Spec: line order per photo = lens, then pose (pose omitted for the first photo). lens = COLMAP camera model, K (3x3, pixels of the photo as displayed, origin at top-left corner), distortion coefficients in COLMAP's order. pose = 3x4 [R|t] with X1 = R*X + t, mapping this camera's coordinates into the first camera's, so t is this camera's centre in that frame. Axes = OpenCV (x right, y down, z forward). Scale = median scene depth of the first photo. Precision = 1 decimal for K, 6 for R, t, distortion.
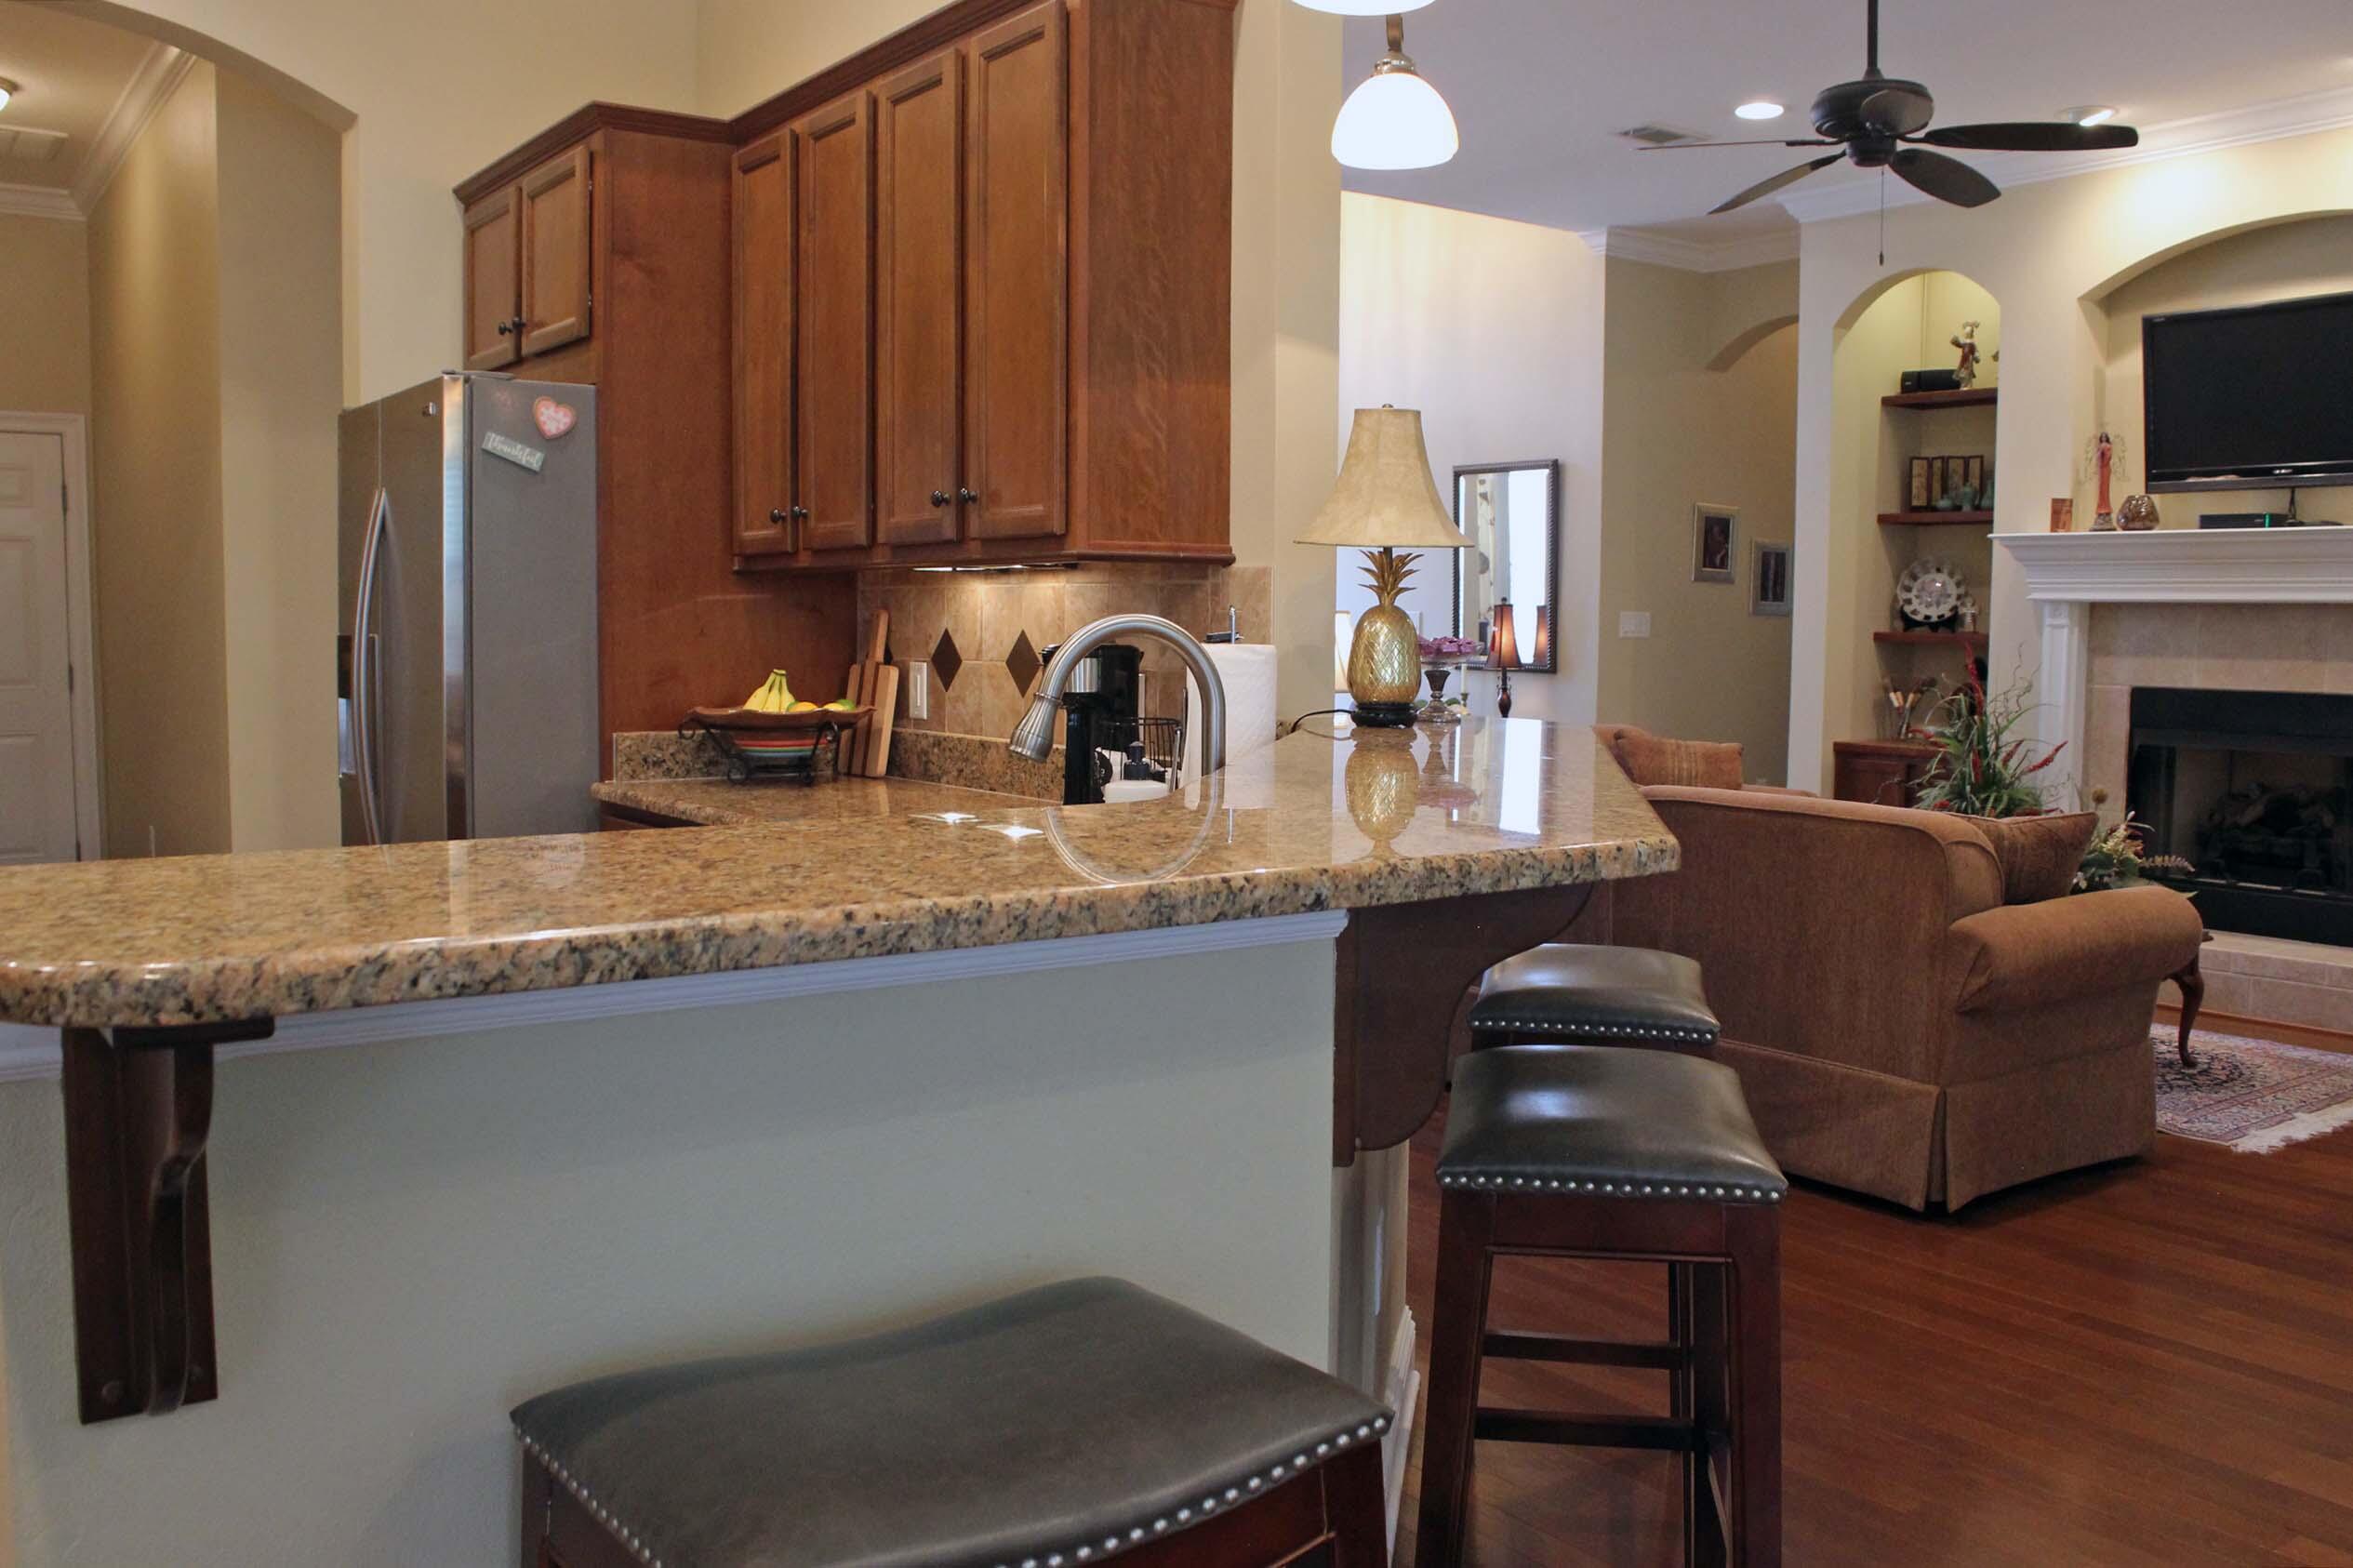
lens RADIAL K [[2021.3, 0, 1176.5], [0, 2021.3, 784.0], [0, 0, 1]] dist [-0.151748, 0.133978]
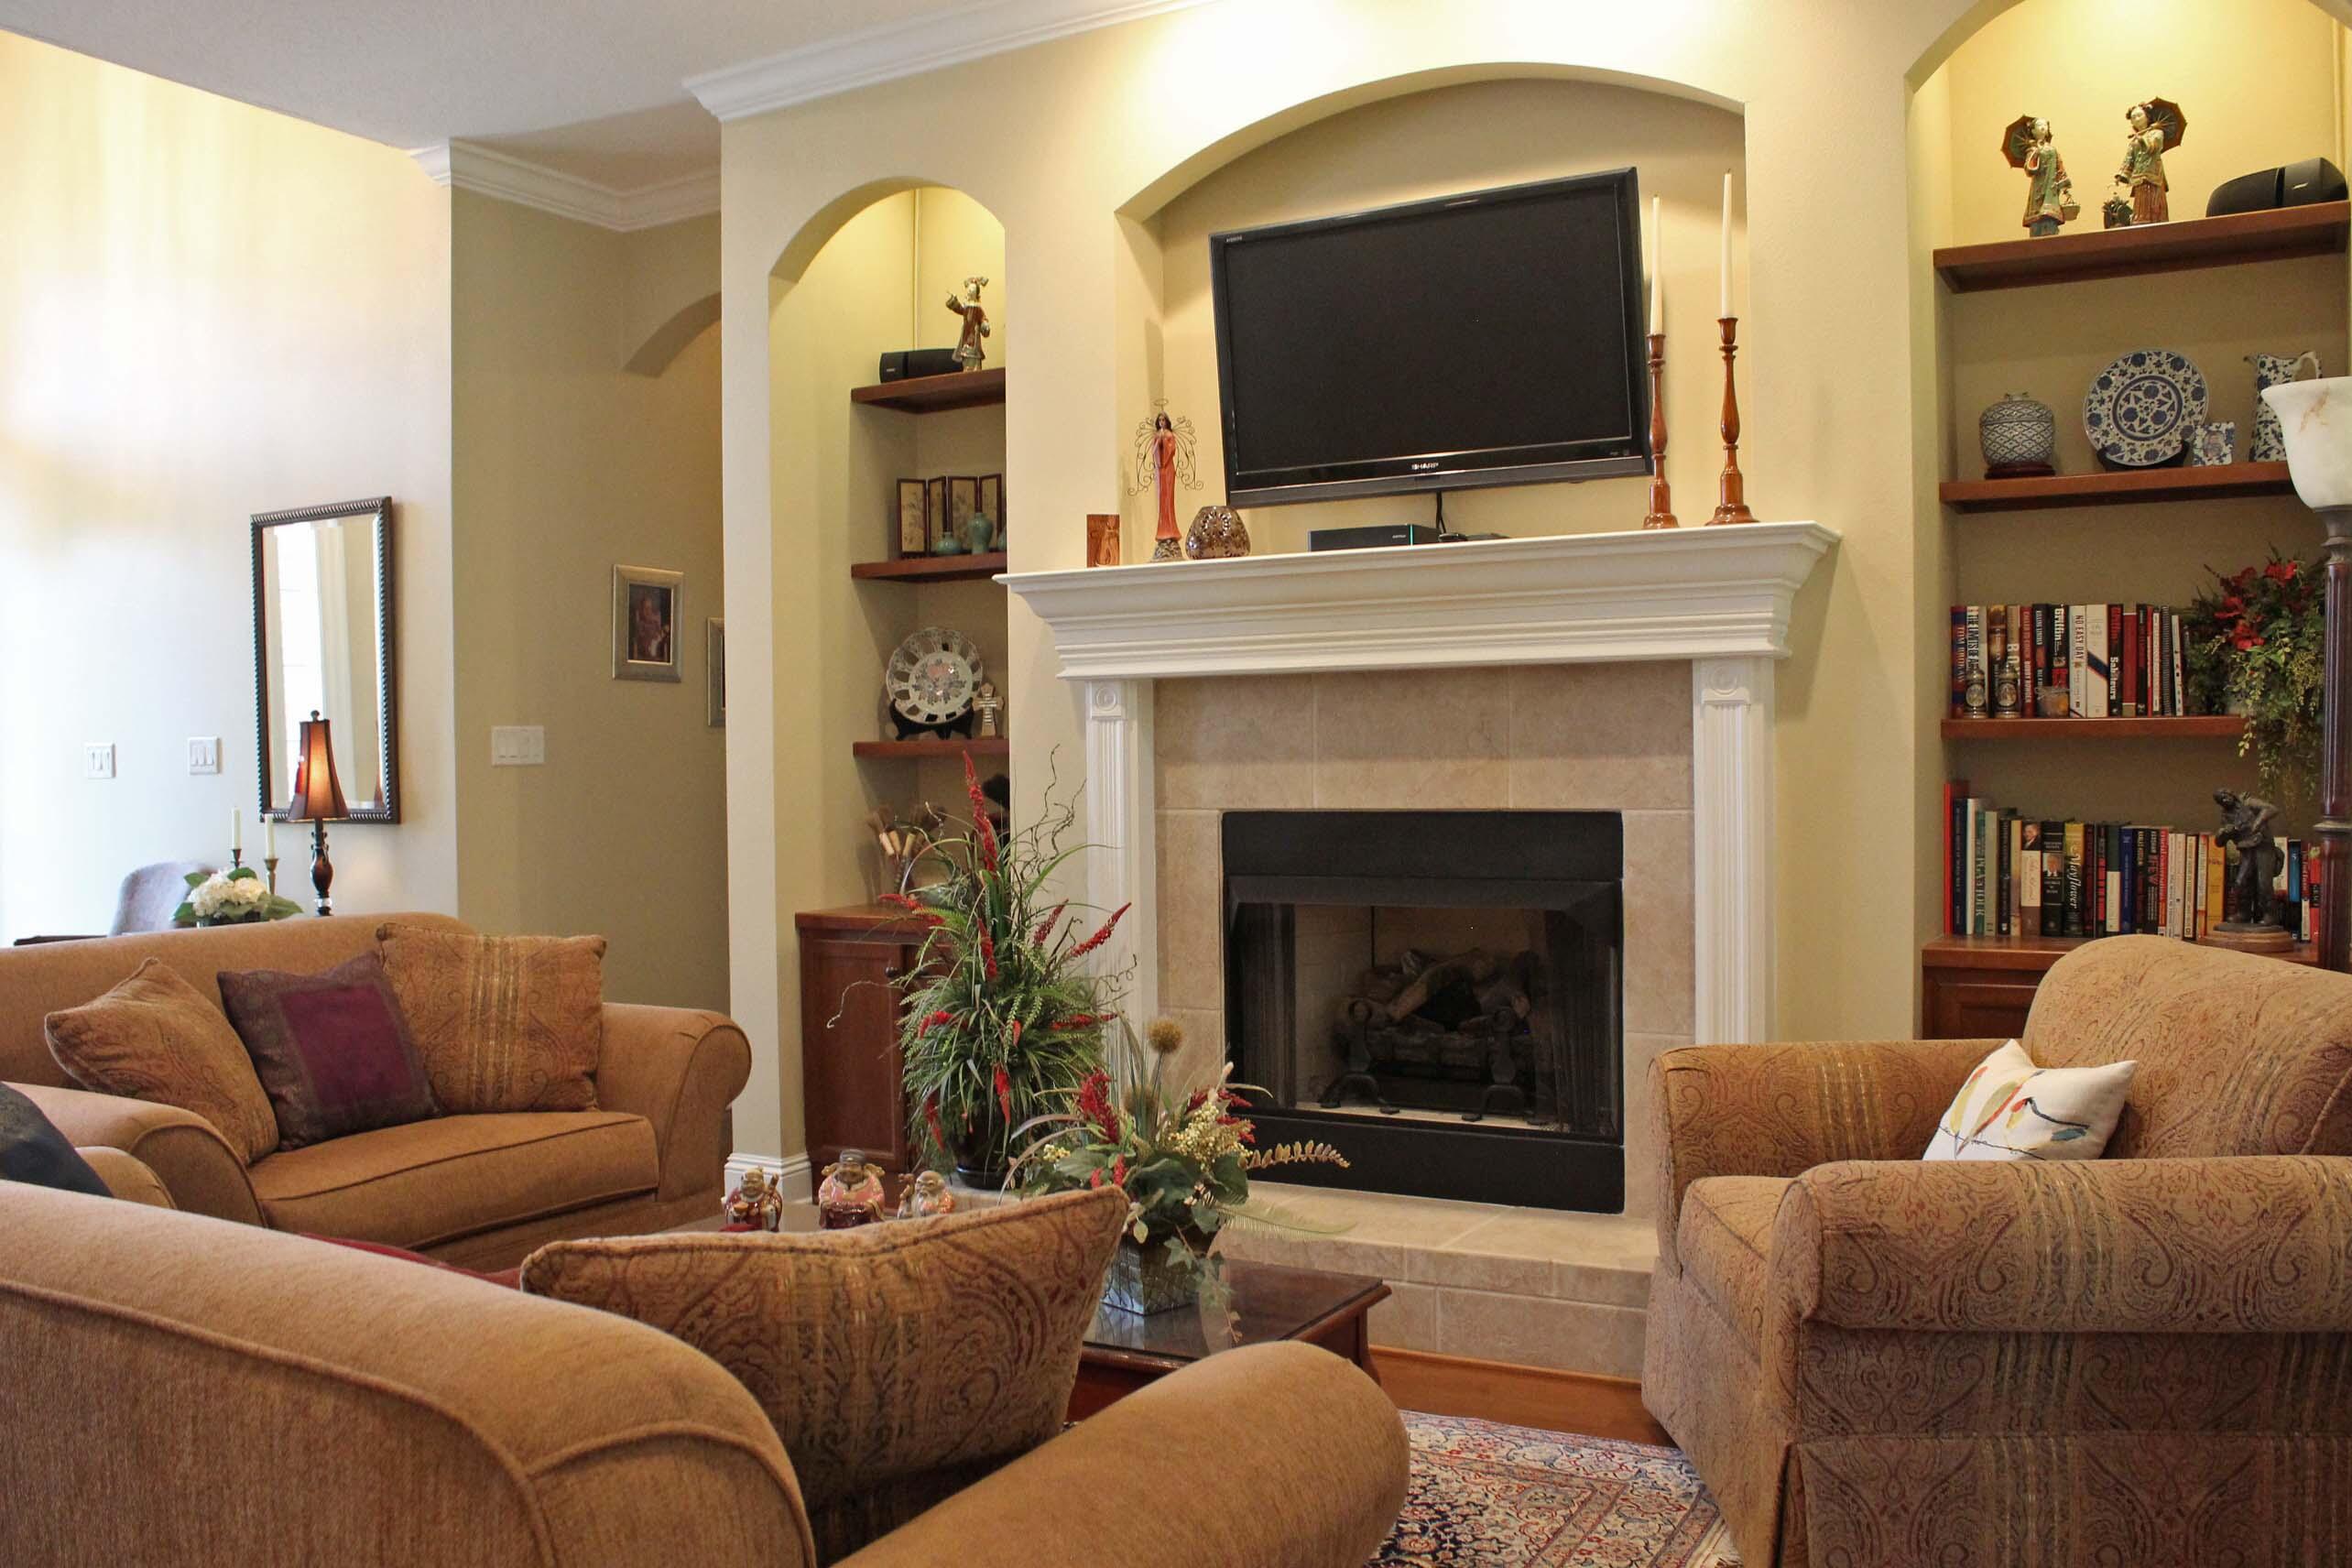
lens RADIAL K [[2020.4, 0, 1176.0], [0, 2020.4, 784.0], [0, 0, 1]] dist [-0.151748, 0.133978]
pose [[0.911724, -0.030388, 0.409679, 0.201383], [0.058332, 0.996732, -0.055884, -0.022092], [-0.406642, 0.074849, 0.910516, 0.403340]]
